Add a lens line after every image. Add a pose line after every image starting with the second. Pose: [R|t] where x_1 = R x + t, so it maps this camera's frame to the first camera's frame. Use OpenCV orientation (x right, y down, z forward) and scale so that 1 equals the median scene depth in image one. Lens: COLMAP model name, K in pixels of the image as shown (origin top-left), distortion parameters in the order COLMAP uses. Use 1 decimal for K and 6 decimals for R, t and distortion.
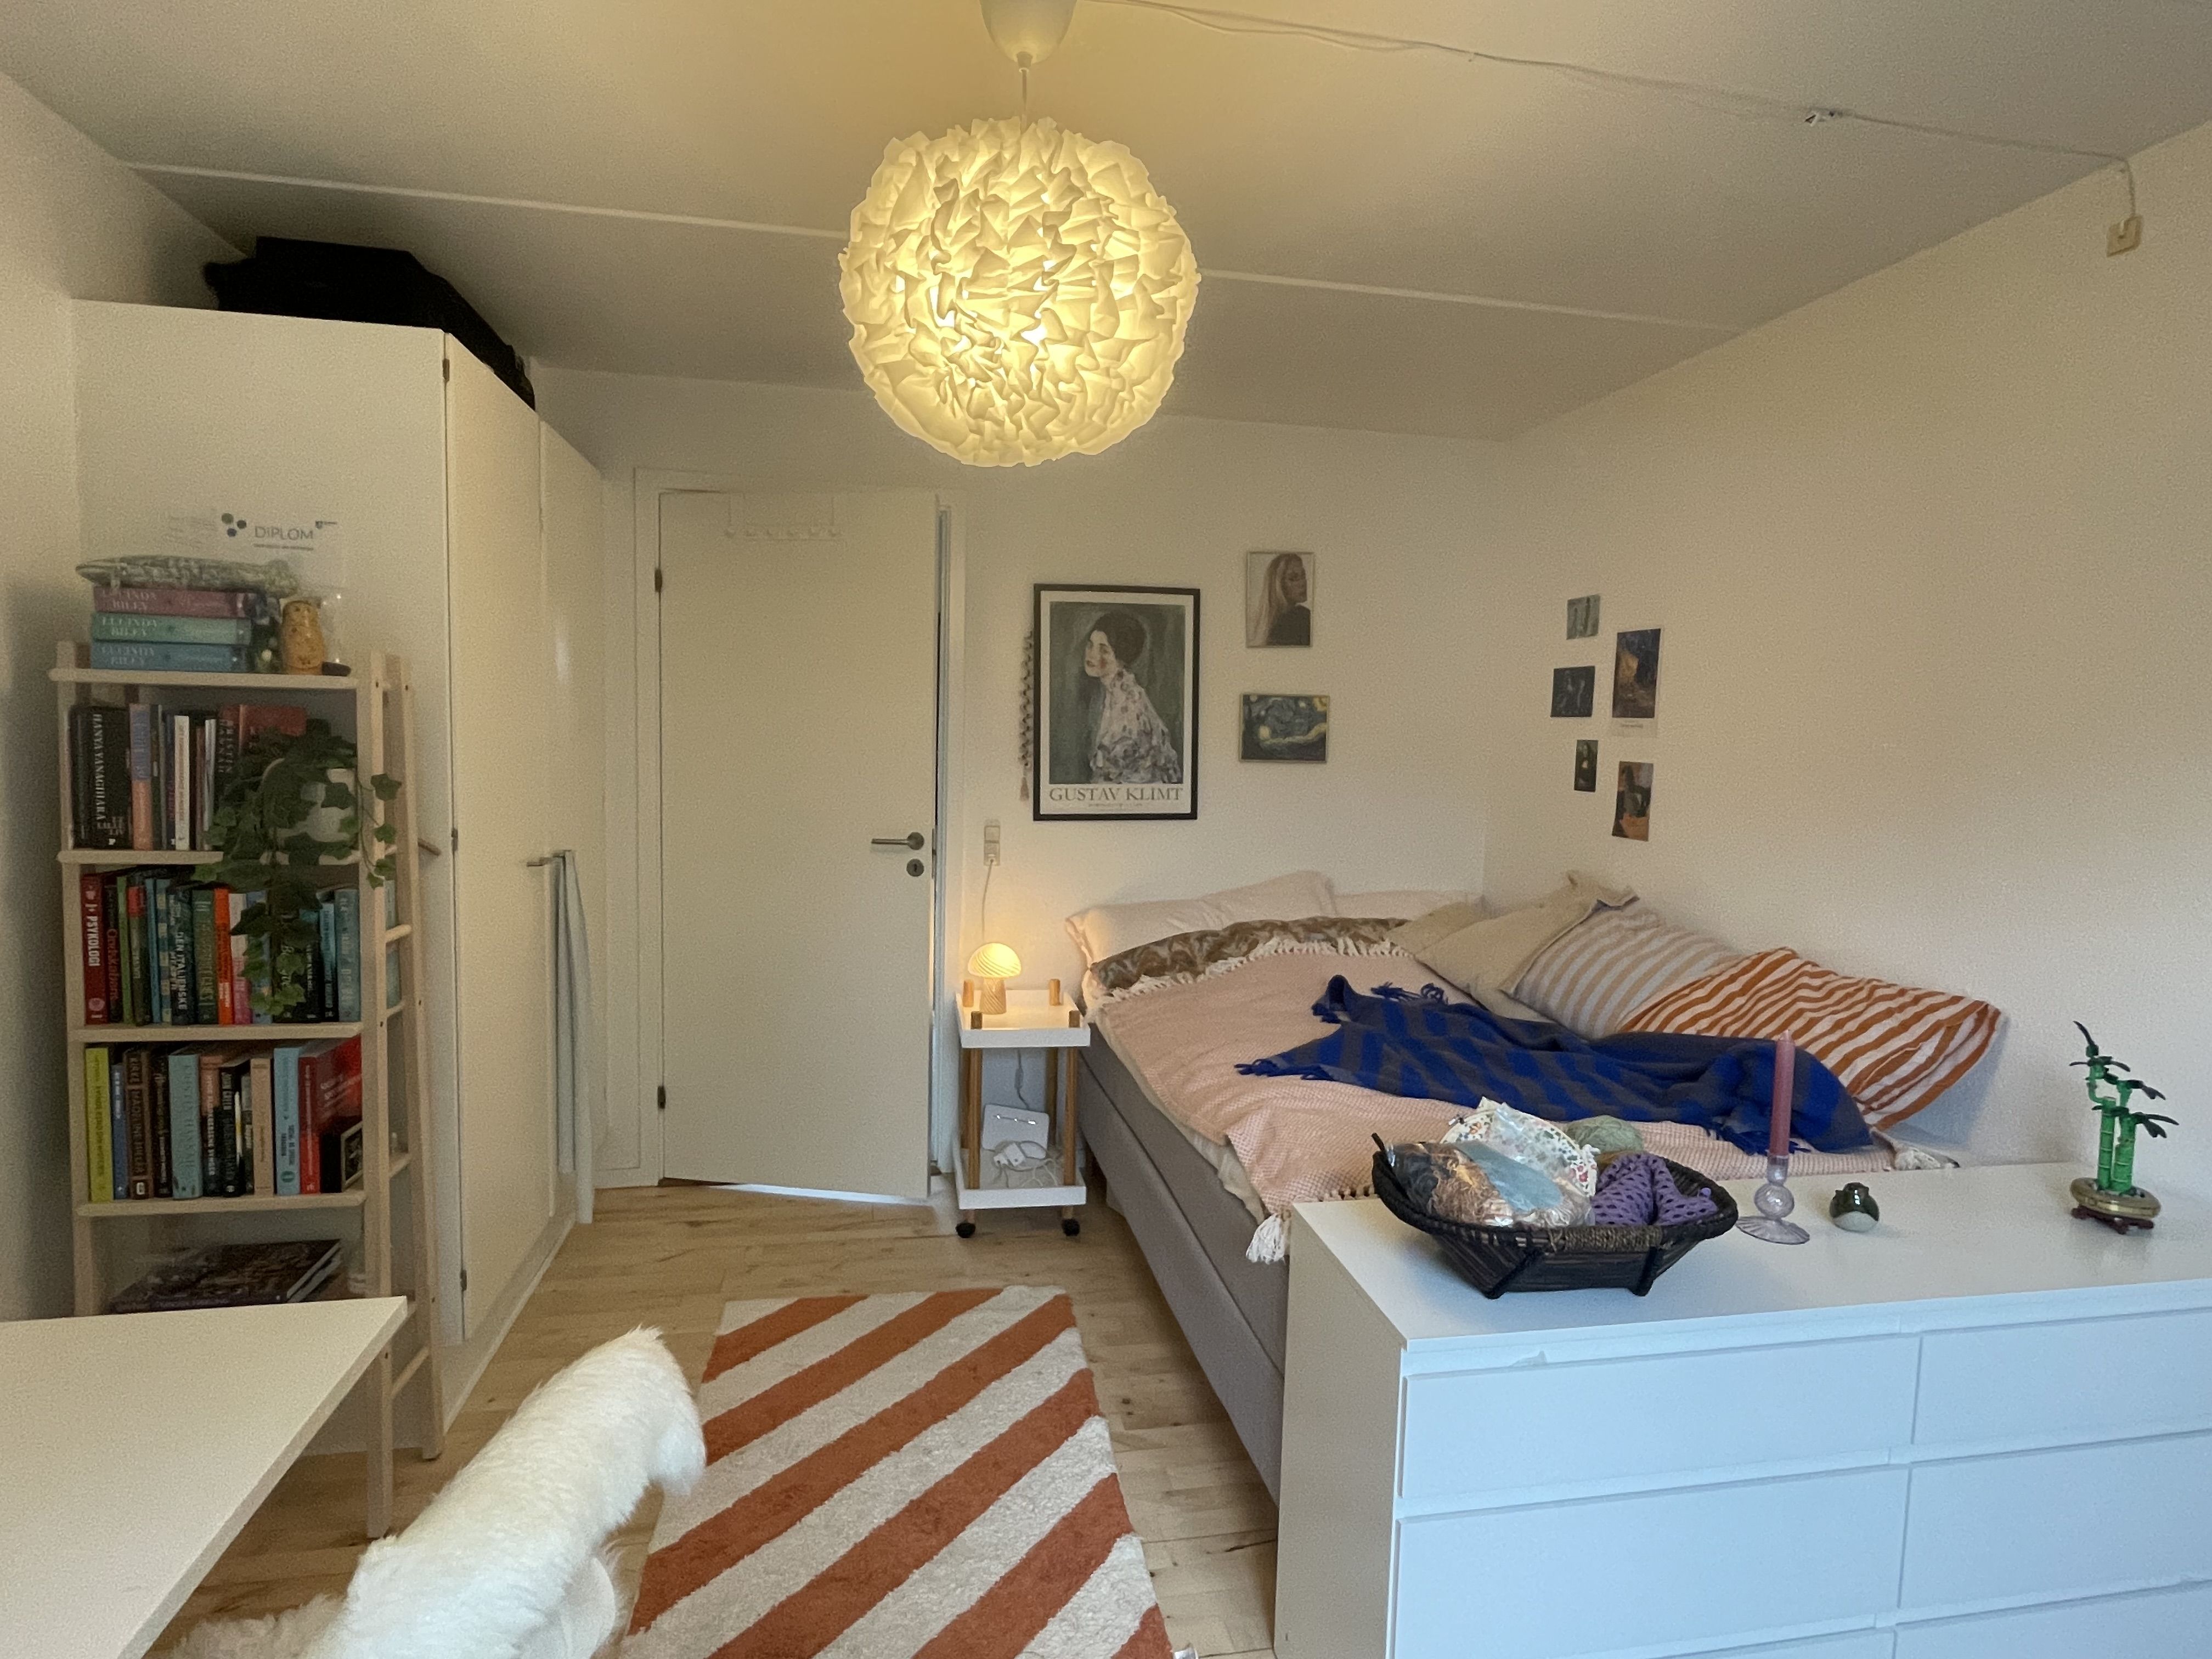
lens RADIAL K [[1153.4, 0, 1106.0], [0, 1153.4, 829.5], [0, 0, 1]] dist [-0.000804, 0.000120]
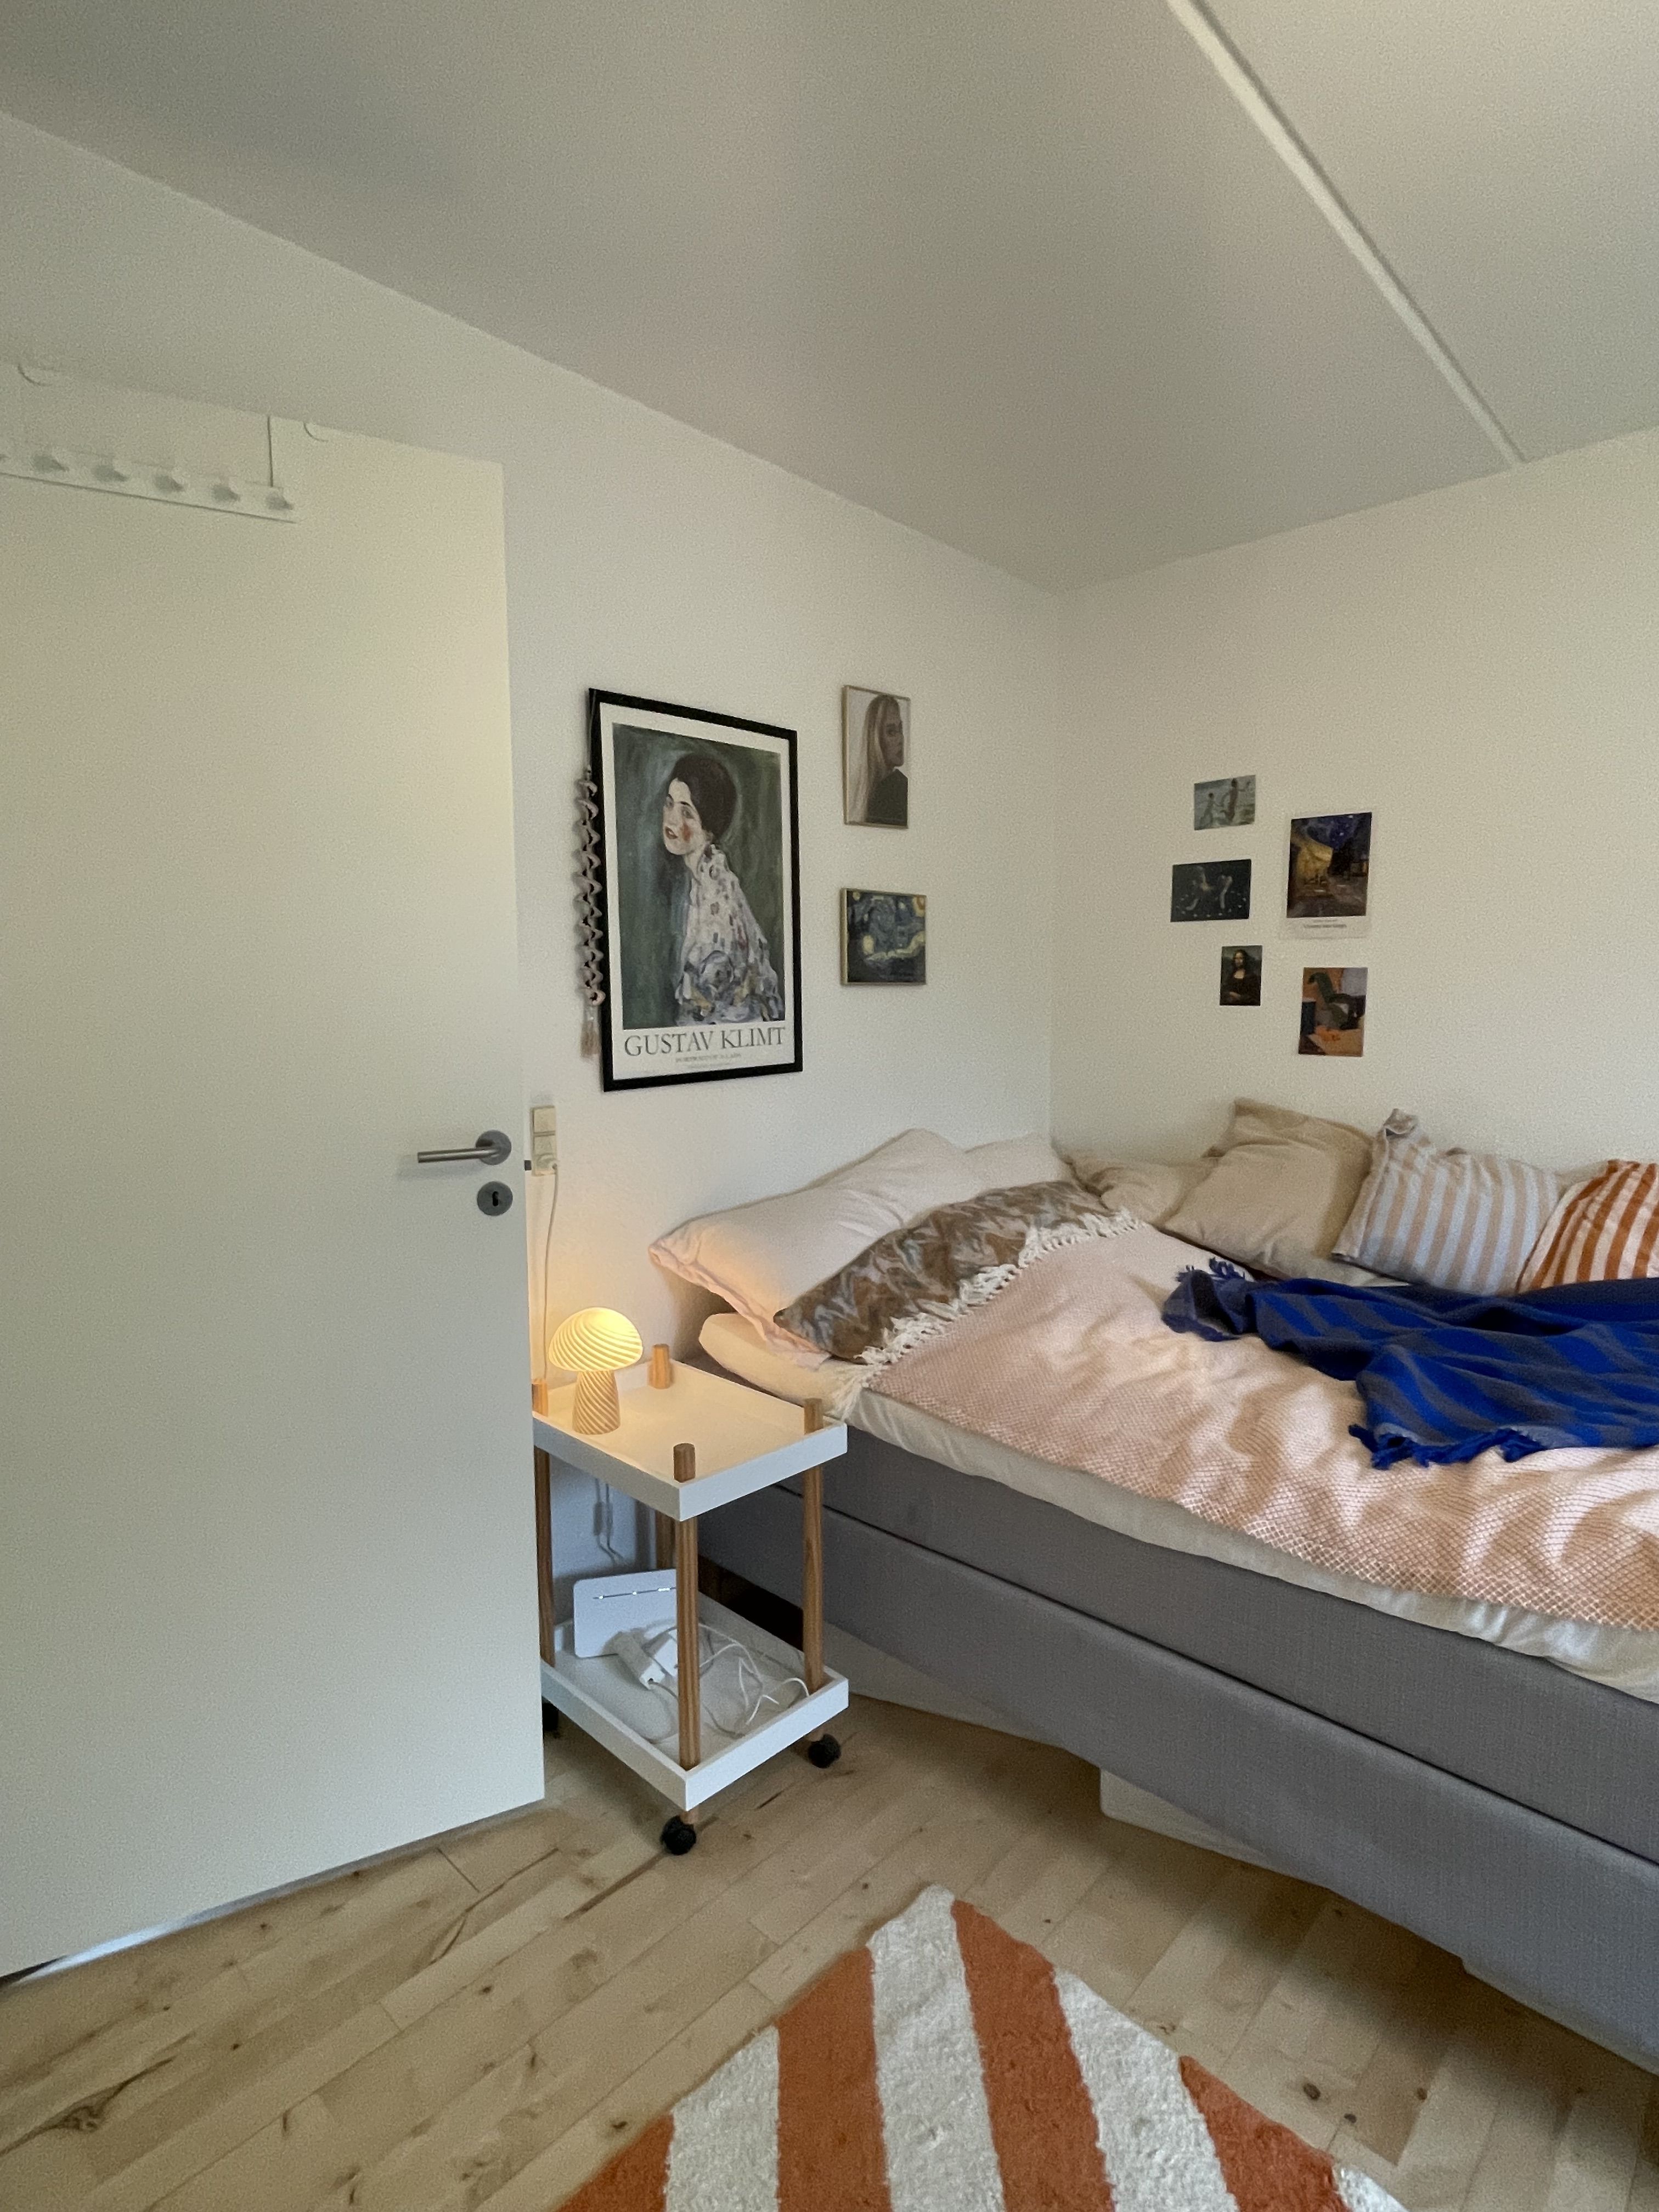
lens RADIAL K [[1119.0, 0, 827.5], [0, 1119.0, 1092.1], [0, 0, 1]] dist [0.000329, -0.001004]
pose [[0.813504, -0.081697, 0.575793, -0.302344], [0.072731, 0.996603, 0.038647, -0.021632], [-0.576994, 0.010439, 0.816682, 0.459282]]
